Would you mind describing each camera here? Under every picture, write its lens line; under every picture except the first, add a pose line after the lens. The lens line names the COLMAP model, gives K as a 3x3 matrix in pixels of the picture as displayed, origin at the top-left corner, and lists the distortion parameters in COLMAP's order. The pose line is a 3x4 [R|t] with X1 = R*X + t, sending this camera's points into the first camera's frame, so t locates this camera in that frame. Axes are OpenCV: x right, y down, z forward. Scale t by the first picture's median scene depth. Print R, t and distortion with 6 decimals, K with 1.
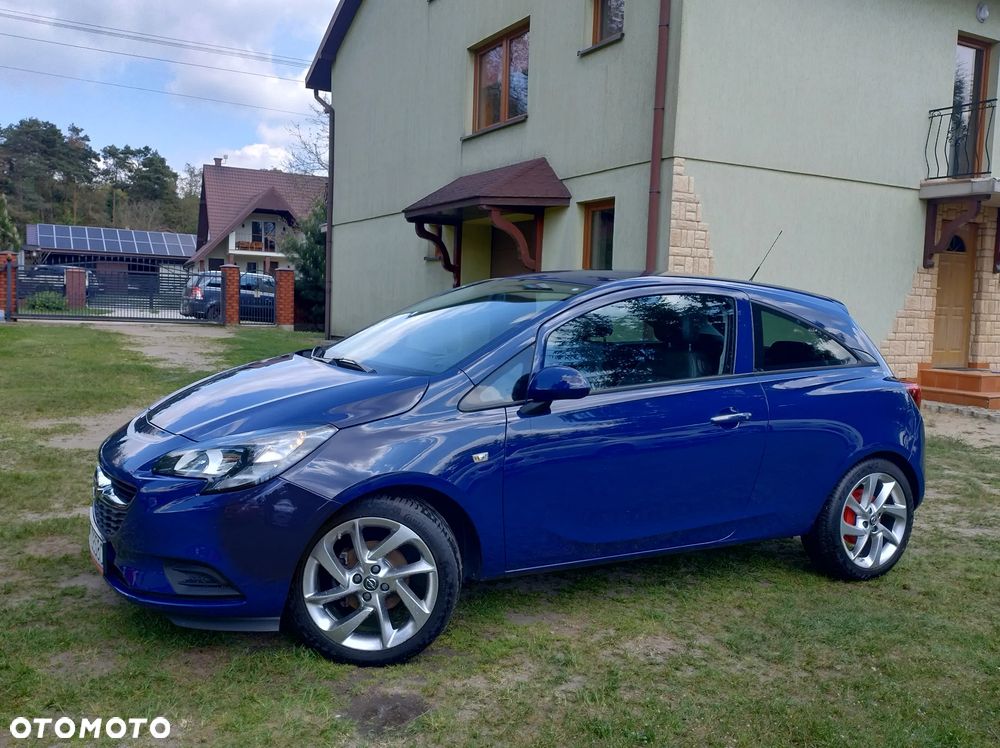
lens RADIAL K [[899.0, 0, 519.2], [0, 899.0, 372.5], [0, 0, 1]] dist [0.108733, -0.190146]
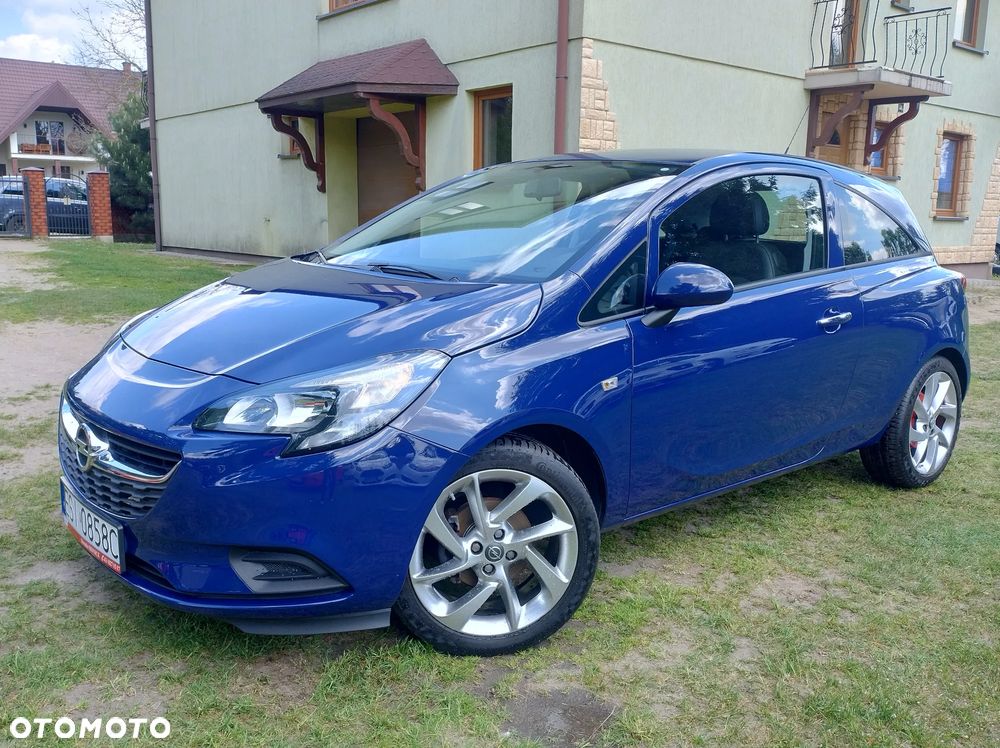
lens RADIAL K [[890.2, 0, 500.0], [0, 890.2, 374.0], [0, 0, 1]] dist [0.105625, -0.182644]
pose [[0.980948, -0.053822, 0.186665, -0.144224], [0.033920, 0.993548, 0.108223, -0.000940], [-0.191286, -0.099829, 0.976445, 0.130802]]
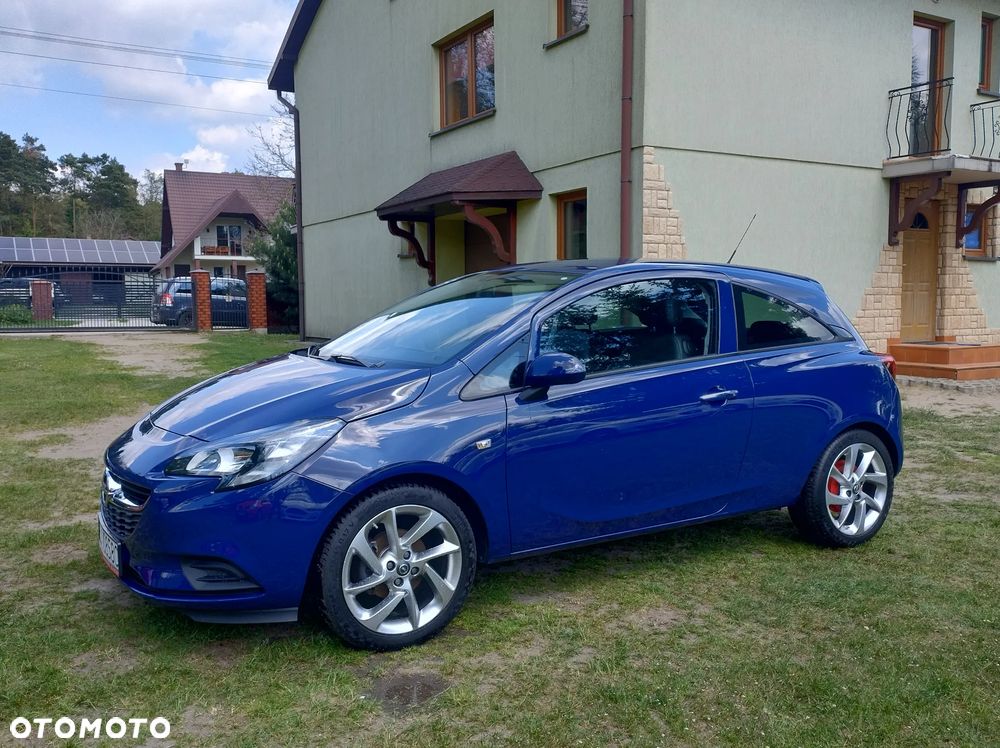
lens RADIAL K [[899.0, 0, 519.2], [0, 899.0, 372.5], [0, 0, 1]] dist [0.108733, -0.190146]
pose [[0.998544, -0.043962, 0.031264, -0.015893], [0.043744, 0.999014, 0.007631, 0.003066], [-0.031568, -0.006252, 0.999482, -0.018030]]
